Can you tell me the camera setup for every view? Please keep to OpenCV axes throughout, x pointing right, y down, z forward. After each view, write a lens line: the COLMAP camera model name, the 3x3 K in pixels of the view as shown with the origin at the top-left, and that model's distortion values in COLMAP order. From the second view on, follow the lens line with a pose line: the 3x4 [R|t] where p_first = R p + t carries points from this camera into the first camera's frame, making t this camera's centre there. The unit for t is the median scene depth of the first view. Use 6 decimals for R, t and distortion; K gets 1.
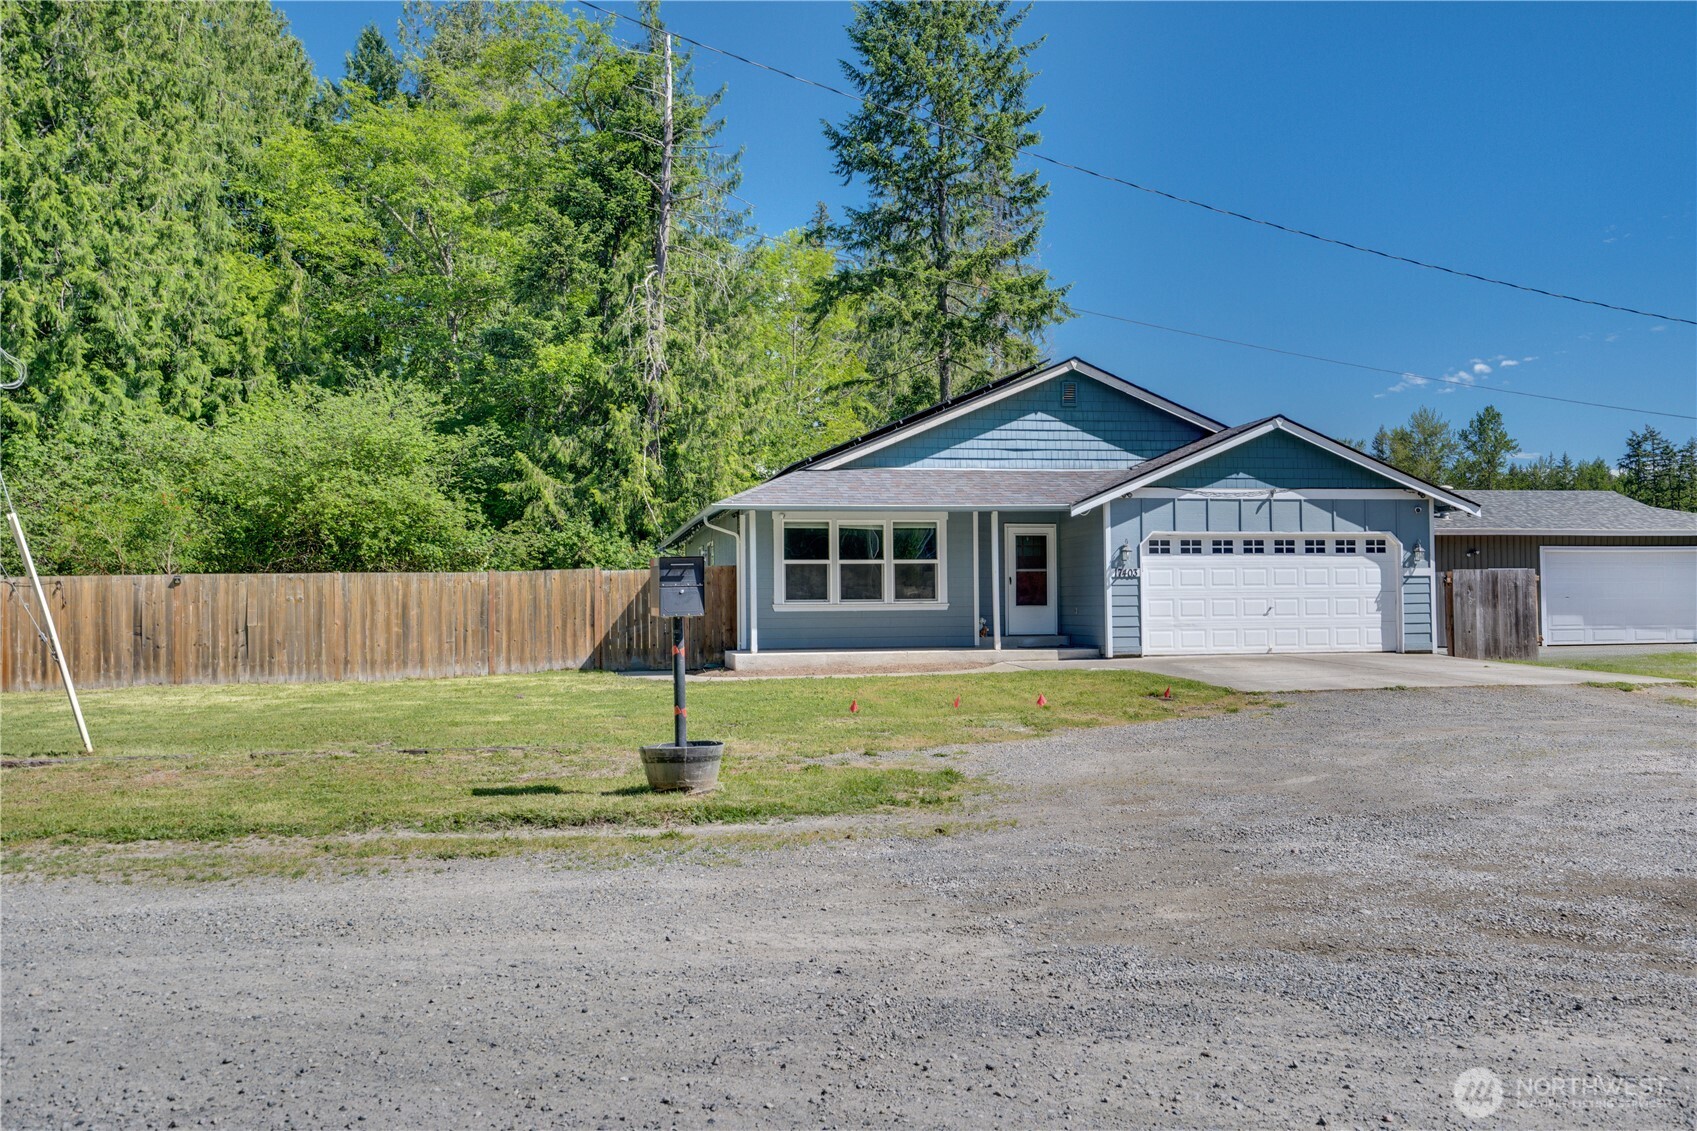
lens RADIAL K [[1440.1, 0, 836.8], [0, 1440.1, 582.3], [0, 0, 1]] dist [0.068122, -0.002829]
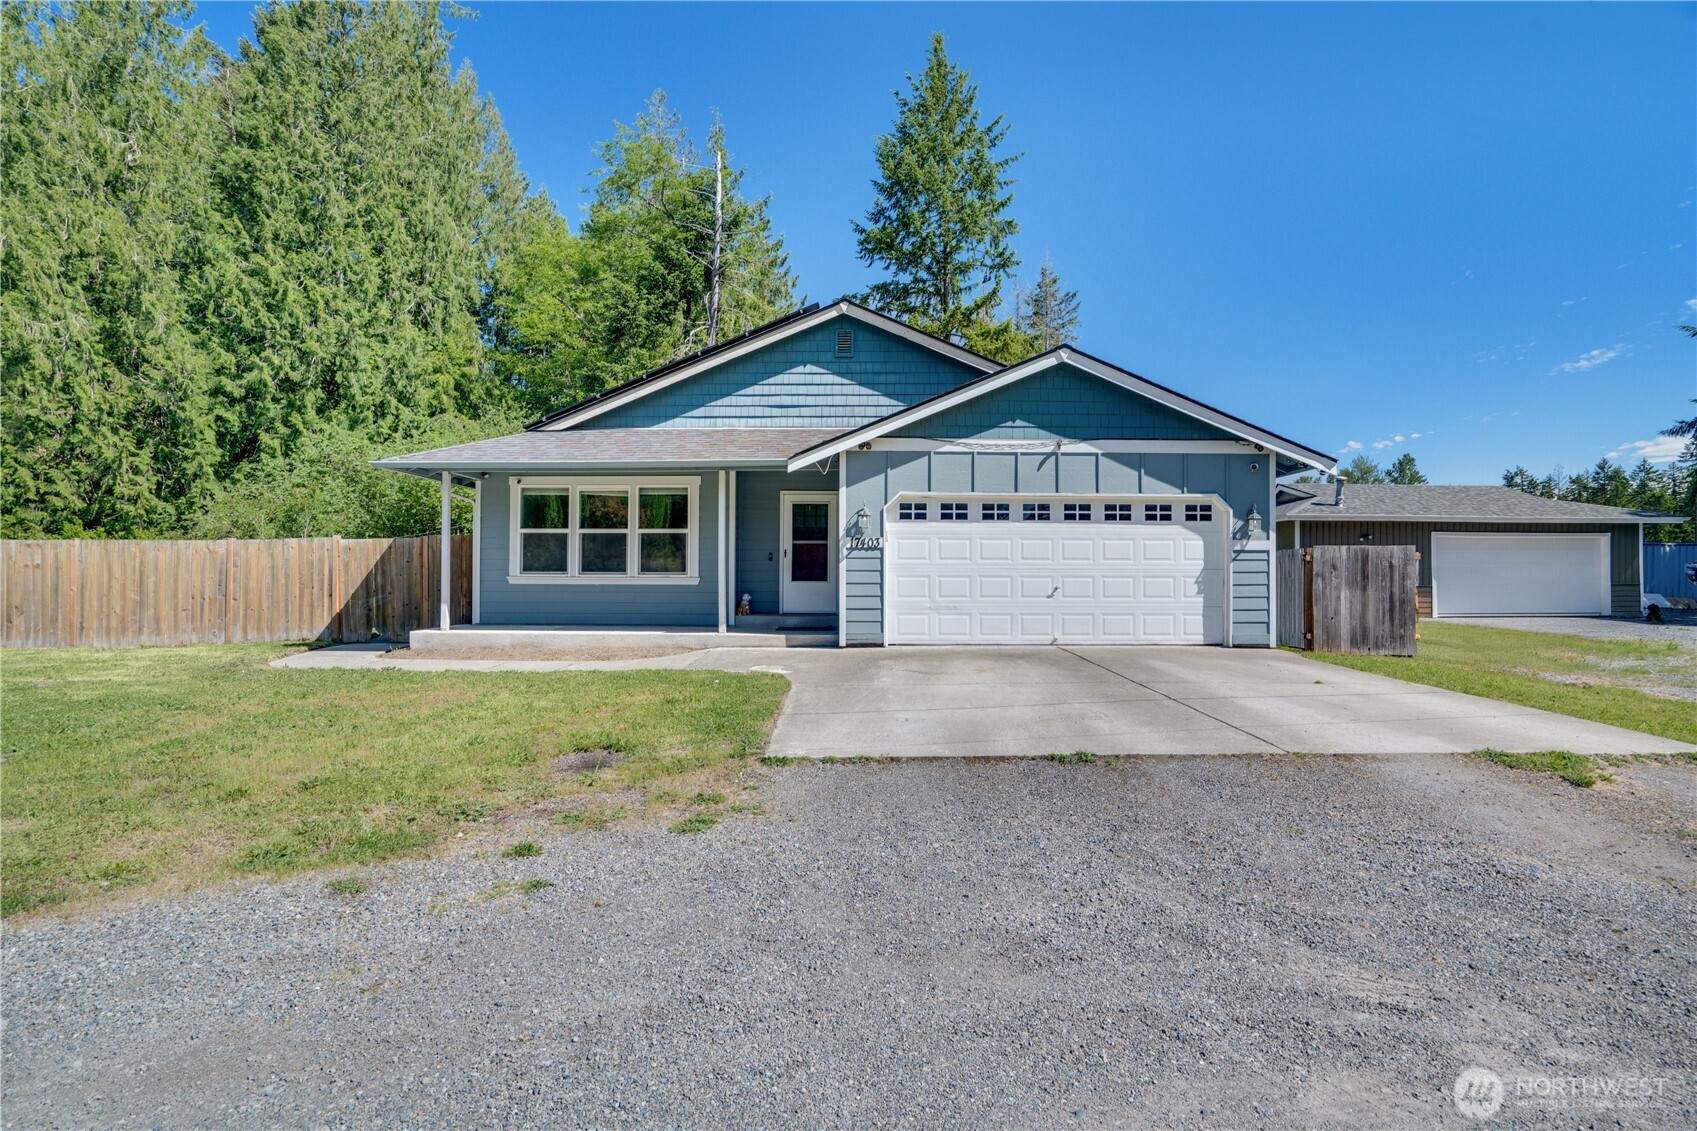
lens RADIAL K [[788.1, 0, 859.1], [0, 788.1, 575.6], [0, 0, 1]] dist [-0.019723, 0.001552]
pose [[0.981169, 0.011998, -0.192779, 0.271952], [-0.009499, 0.999859, 0.013879, 0.005589], [0.192918, -0.011786, 0.981144, 0.540162]]
